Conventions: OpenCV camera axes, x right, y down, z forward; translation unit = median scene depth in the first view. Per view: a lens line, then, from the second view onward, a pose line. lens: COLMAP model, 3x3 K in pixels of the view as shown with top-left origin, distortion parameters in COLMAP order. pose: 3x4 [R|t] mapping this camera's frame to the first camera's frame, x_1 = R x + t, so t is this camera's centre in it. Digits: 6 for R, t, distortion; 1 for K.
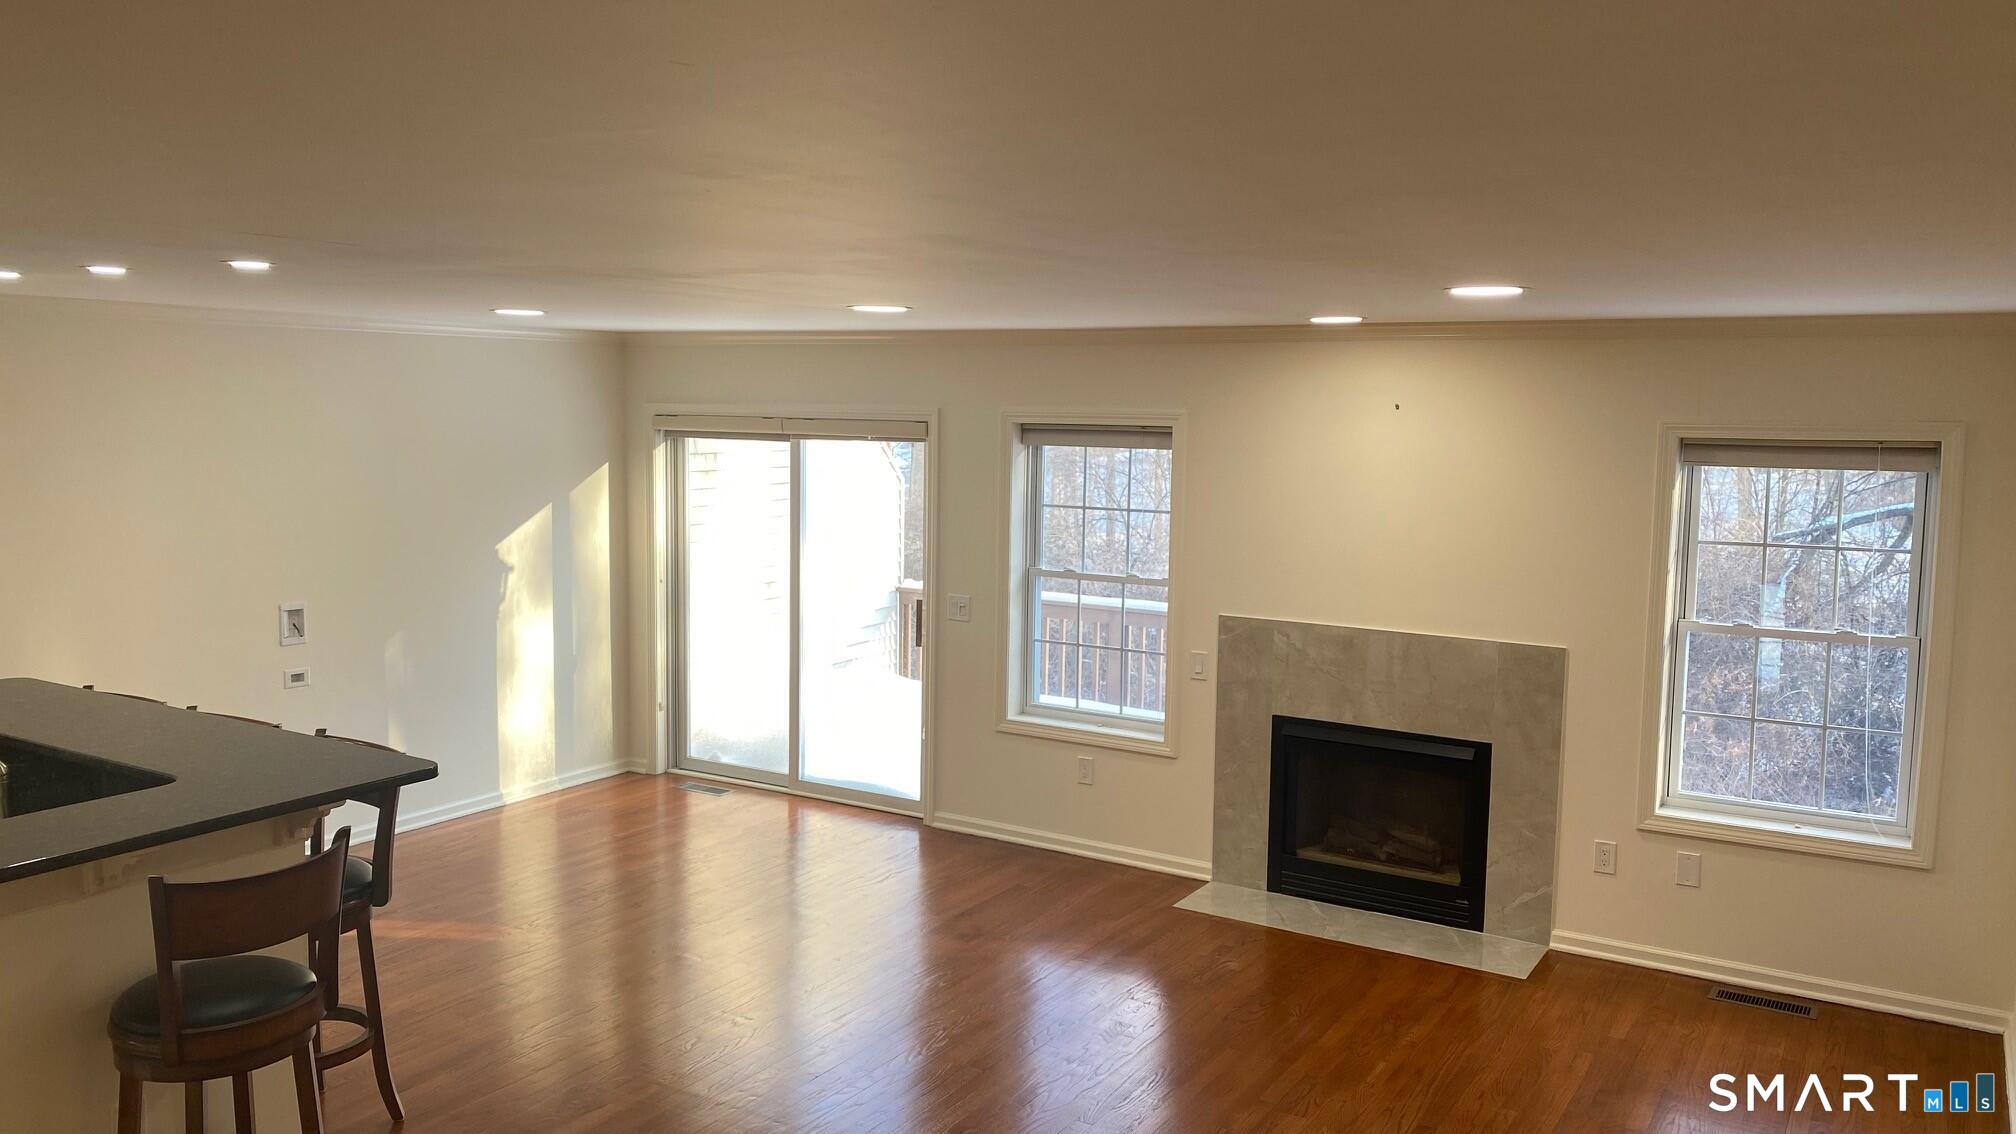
lens RADIAL K [[1552.8, 0, 1008.0], [0, 1552.8, 567.0], [0, 0, 1]] dist [0.069506, -0.001248]
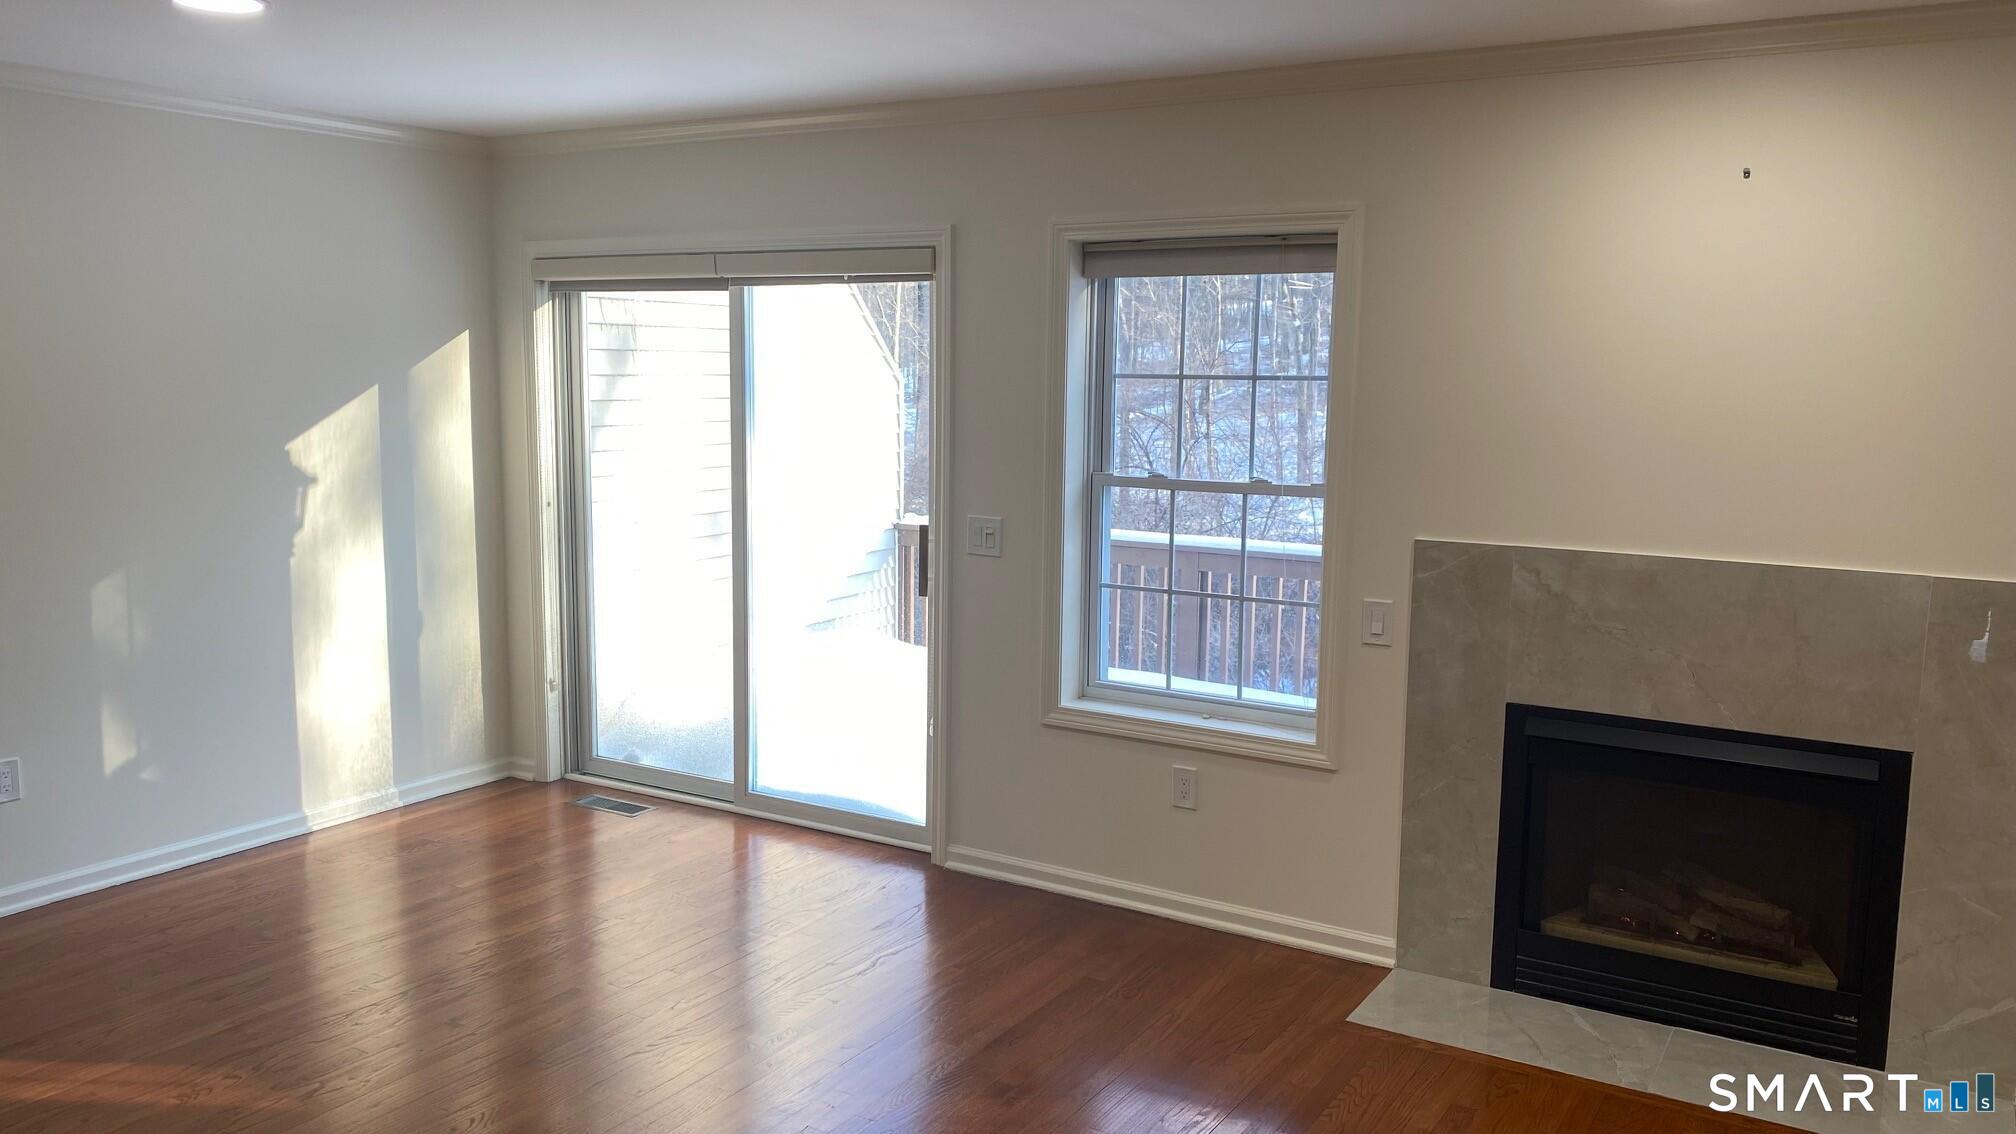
lens RADIAL K [[1634.3, 0, 1008.0], [0, 1634.3, 567.0], [0, 0, 1]] dist [0.007246, -0.040990]
pose [[0.999974, -0.003113, -0.006463, -0.017394], [0.003277, 0.999671, 0.025422, 0.022030], [0.006381, -0.025443, 0.999656, 0.315732]]
